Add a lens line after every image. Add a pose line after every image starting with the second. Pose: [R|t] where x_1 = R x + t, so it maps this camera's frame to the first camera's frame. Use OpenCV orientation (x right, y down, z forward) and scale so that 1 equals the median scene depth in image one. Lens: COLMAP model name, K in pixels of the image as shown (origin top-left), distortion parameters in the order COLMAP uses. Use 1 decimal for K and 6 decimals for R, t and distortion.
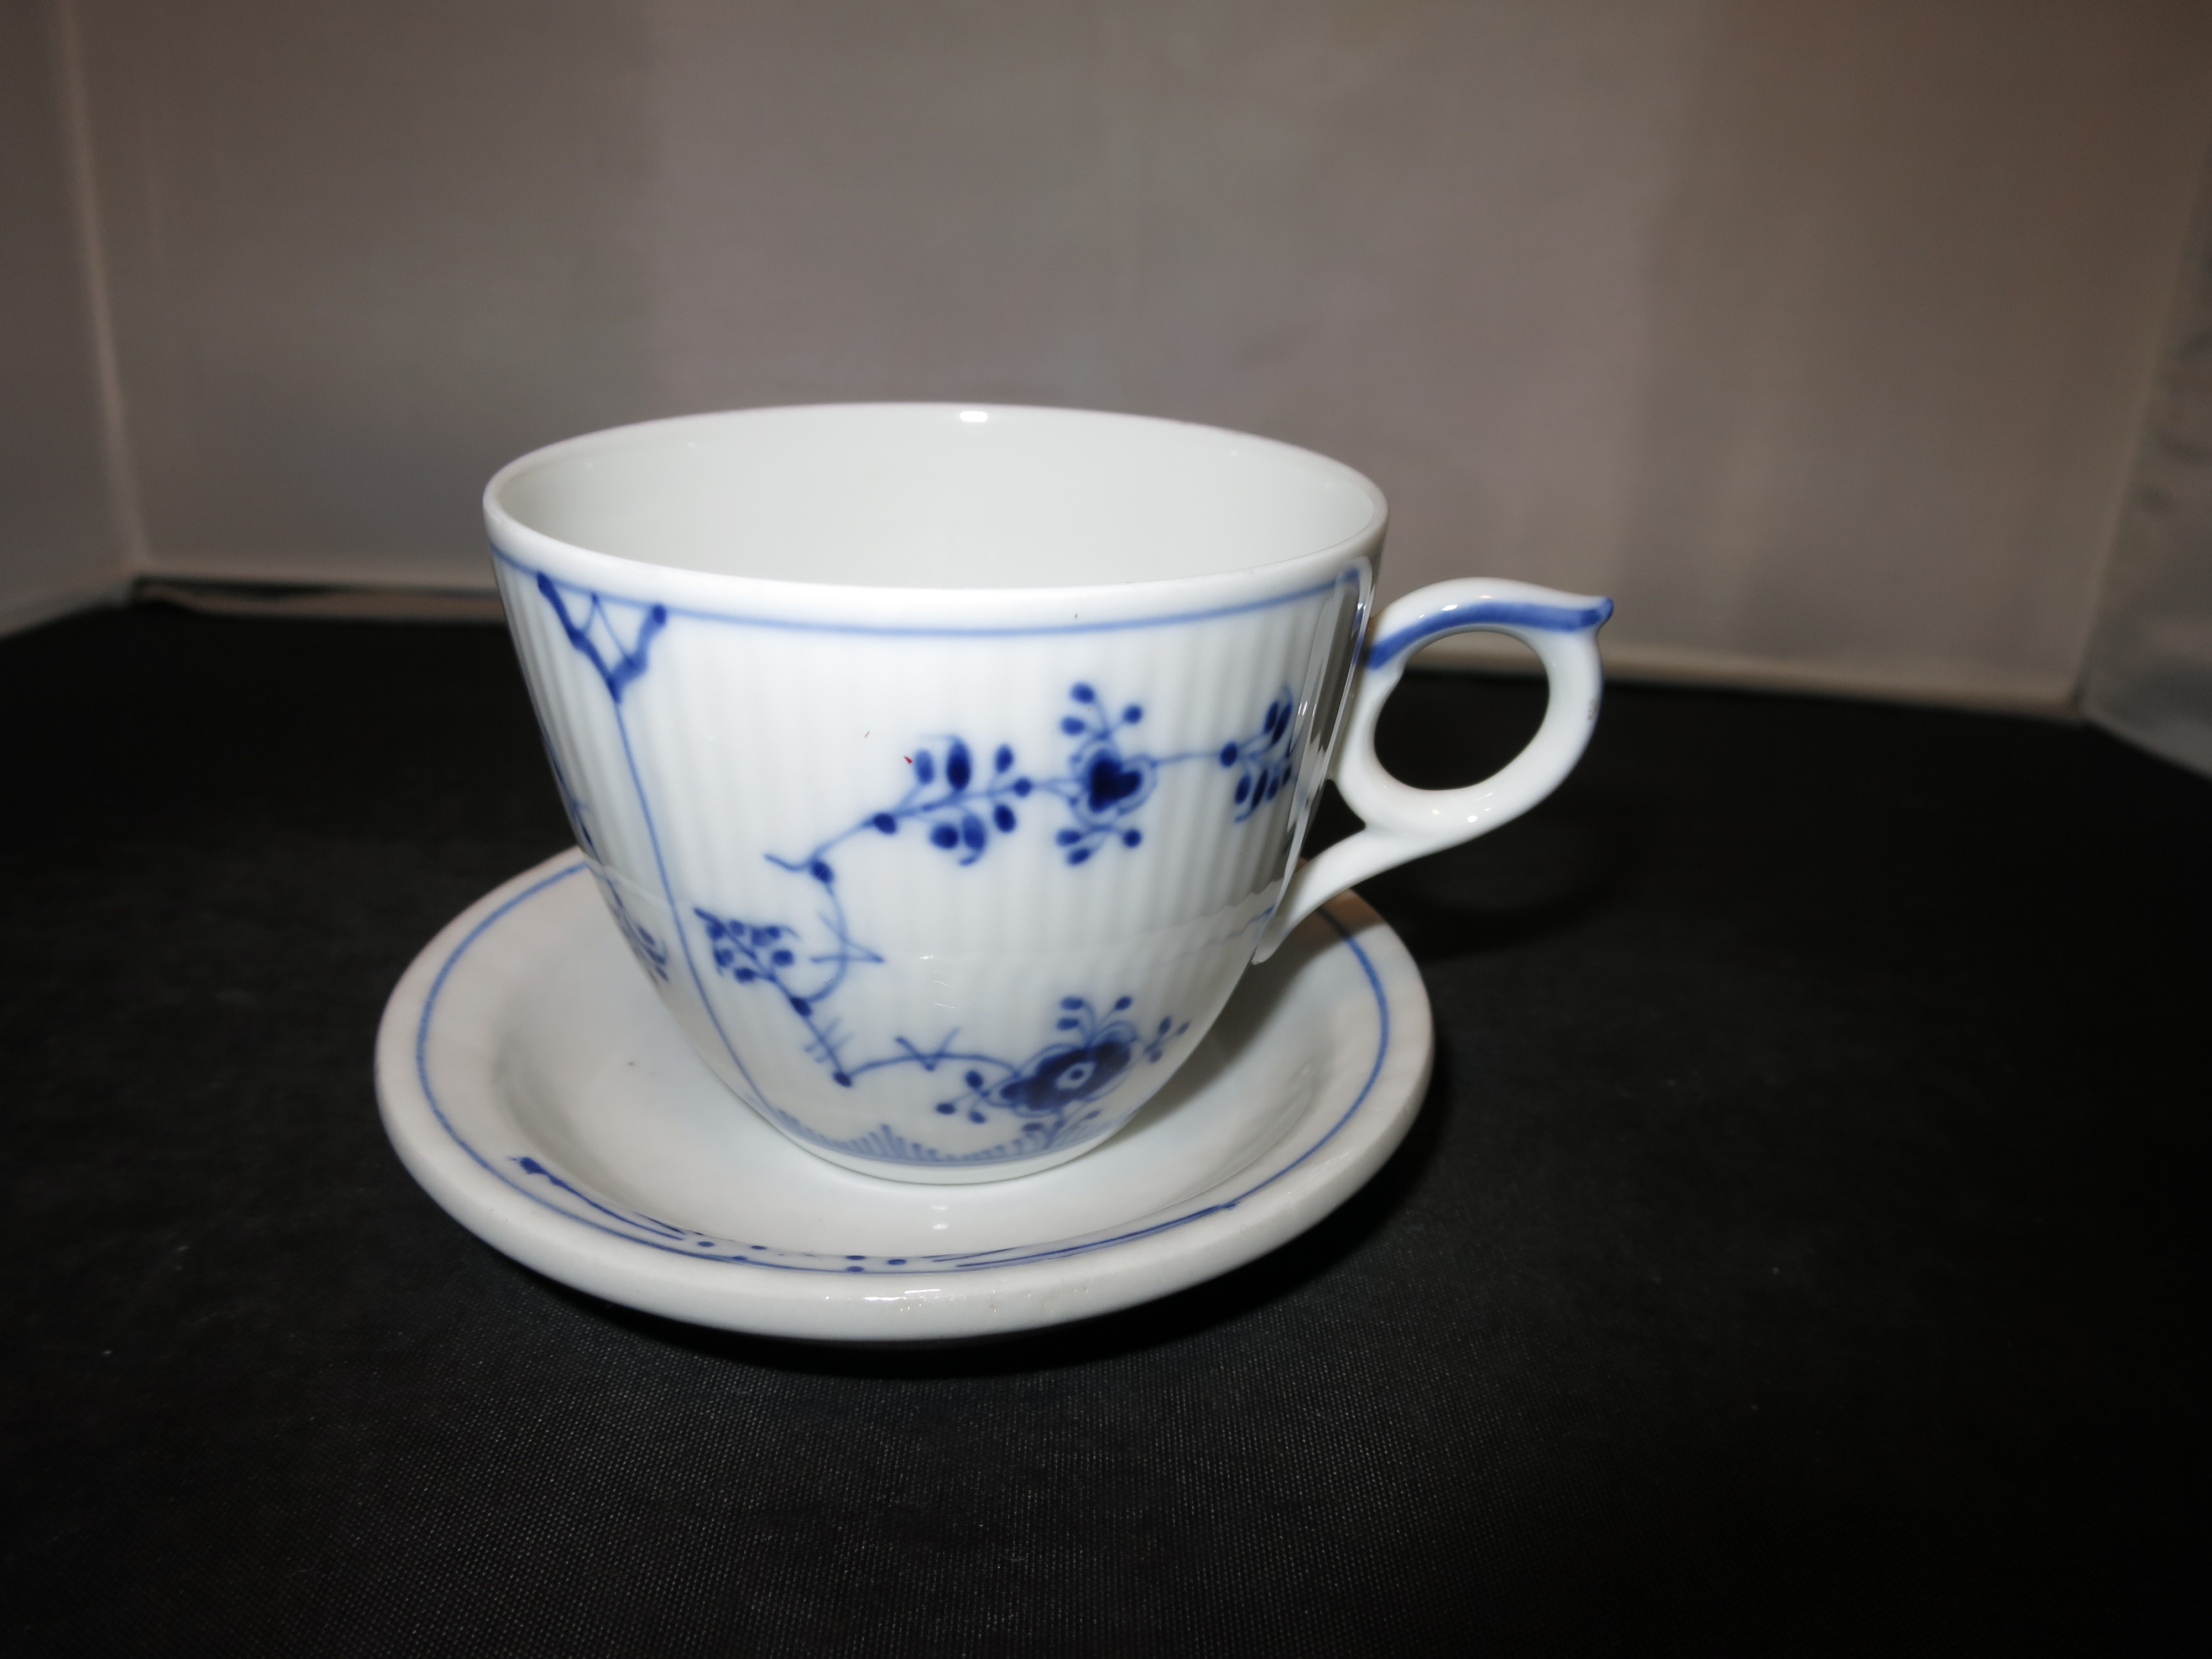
lens RADIAL K [[1547.3, 0, 1106.0], [0, 1547.3, 829.5], [0, 0, 1]] dist [-0.001912, -0.000664]
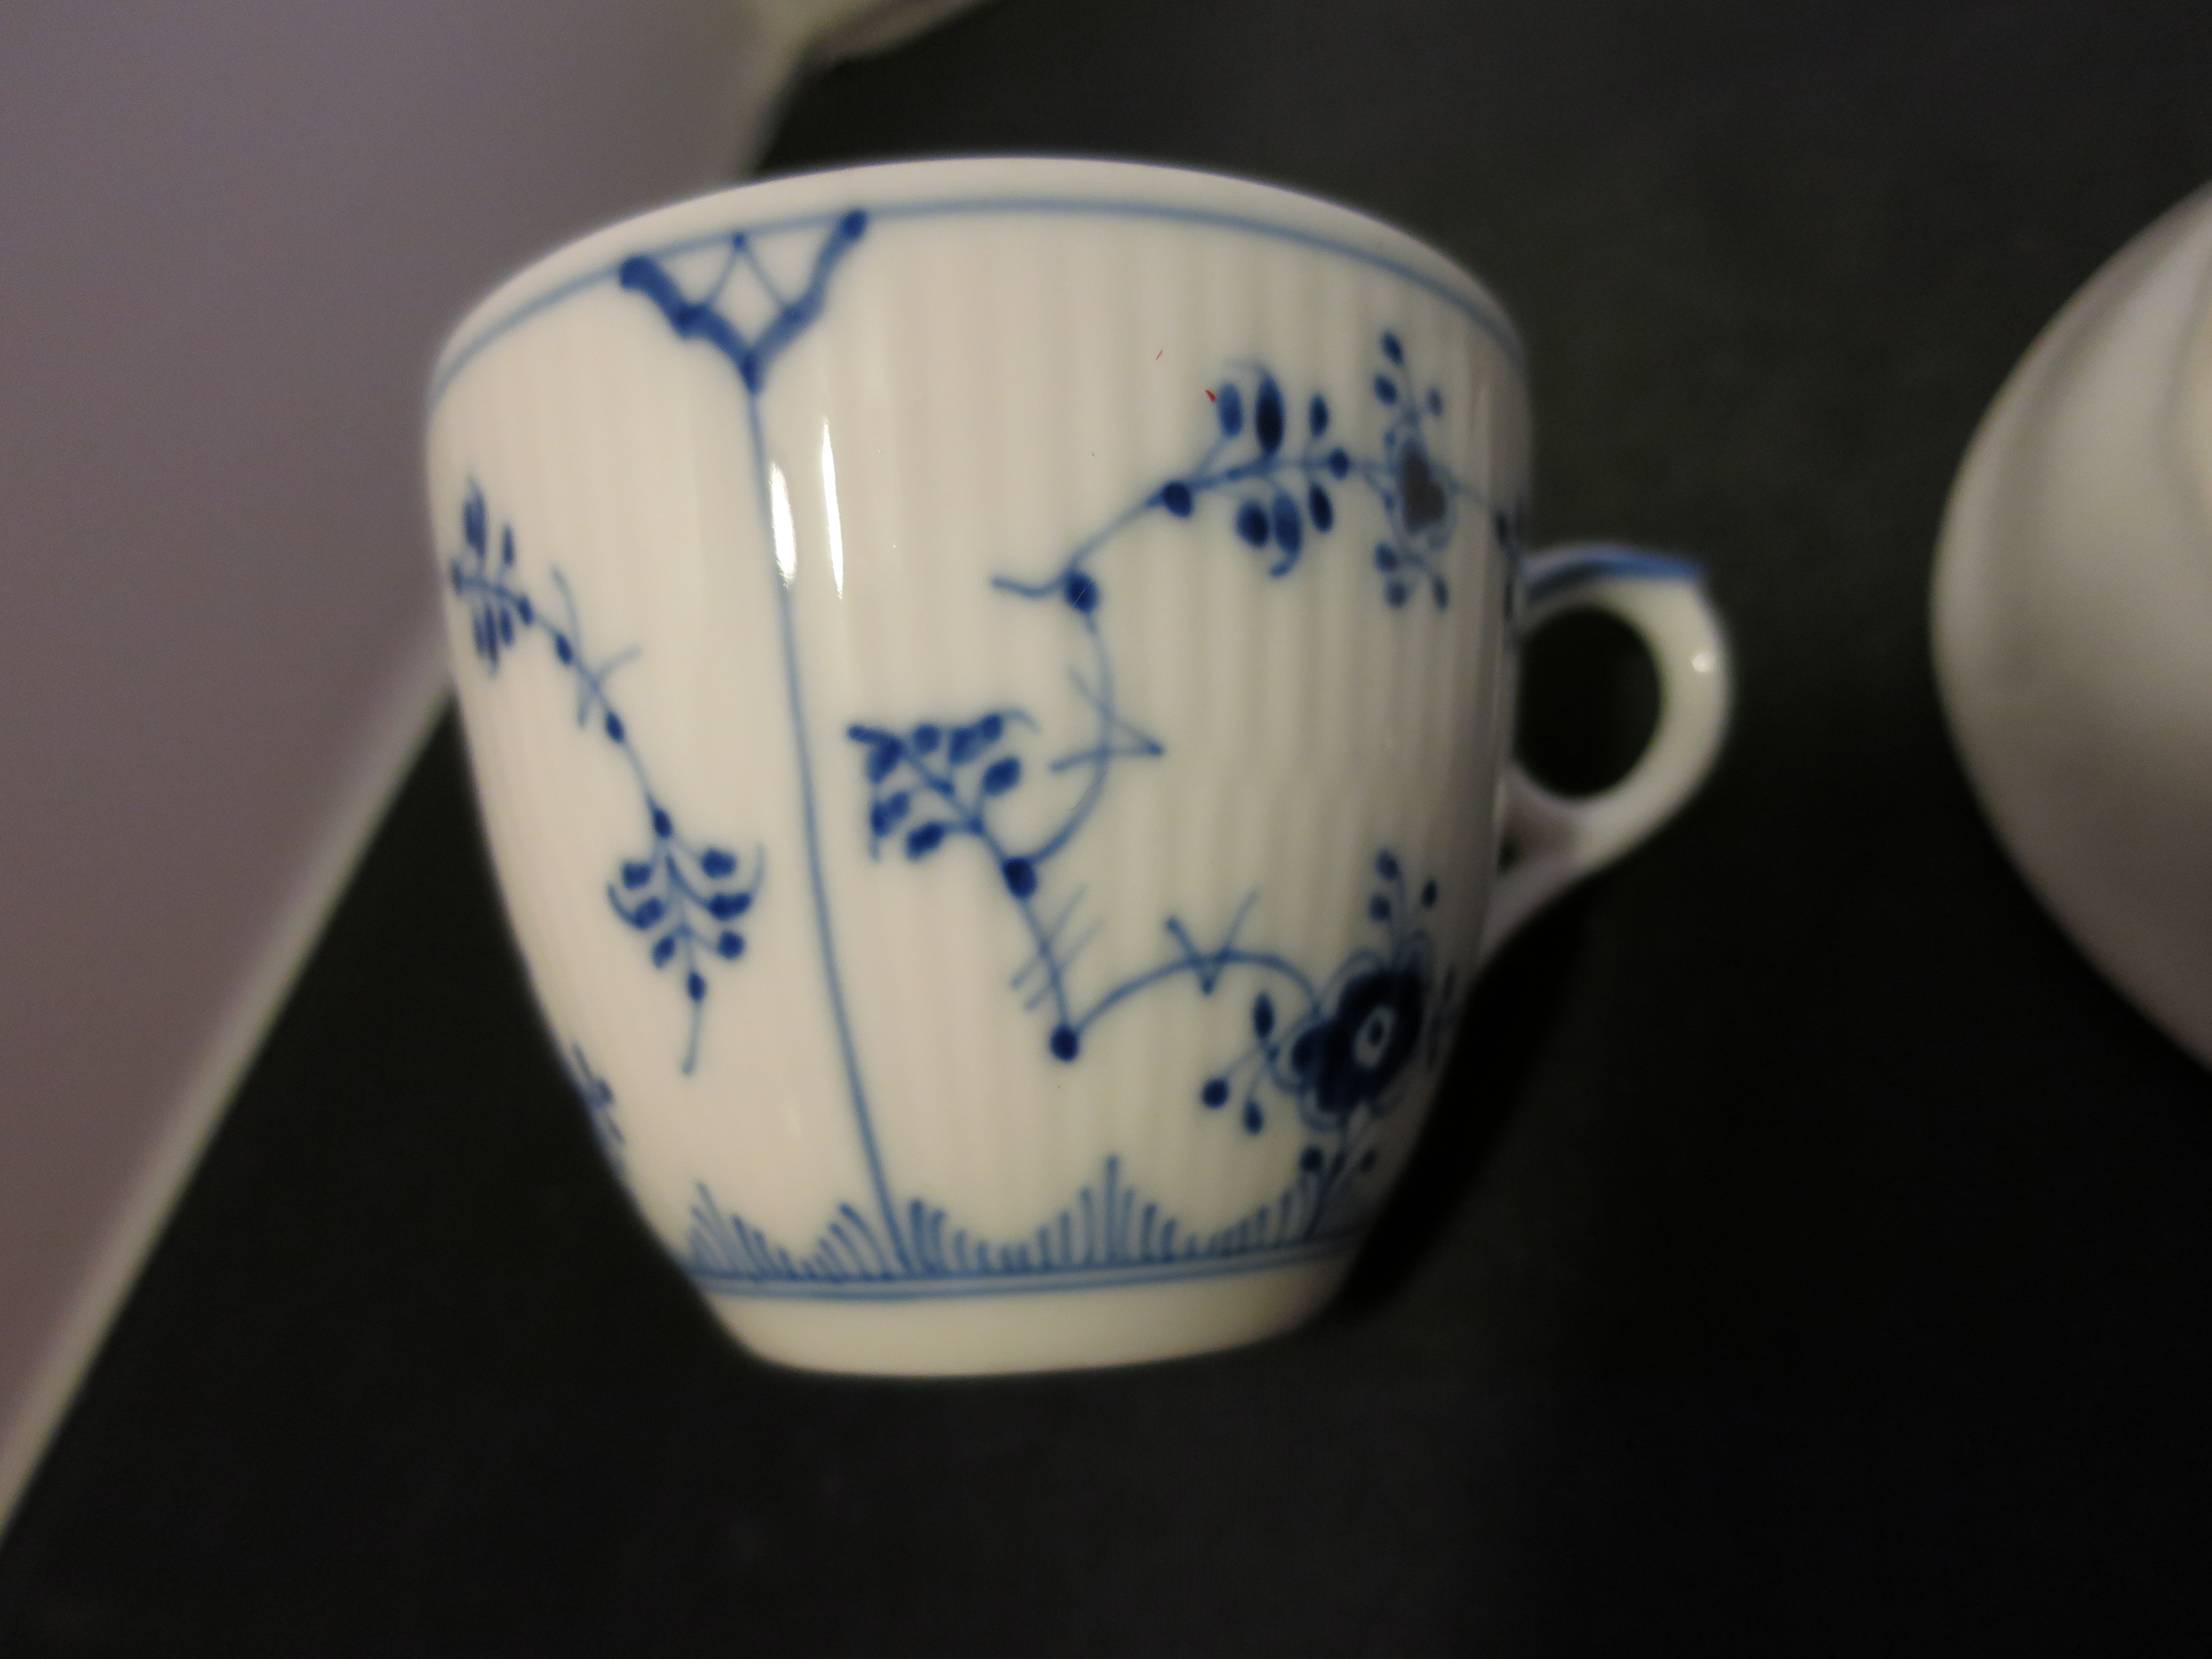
lens RADIAL K [[1547.3, 0, 1106.0], [0, 1547.3, 829.5], [0, 0, 1]] dist [-0.001912, -0.000664]
pose [[0.937406, -0.038201, 0.346137, -0.403355], [0.222212, 0.830920, -0.510091, 0.451913], [-0.268126, 0.555079, 0.787398, 0.509687]]
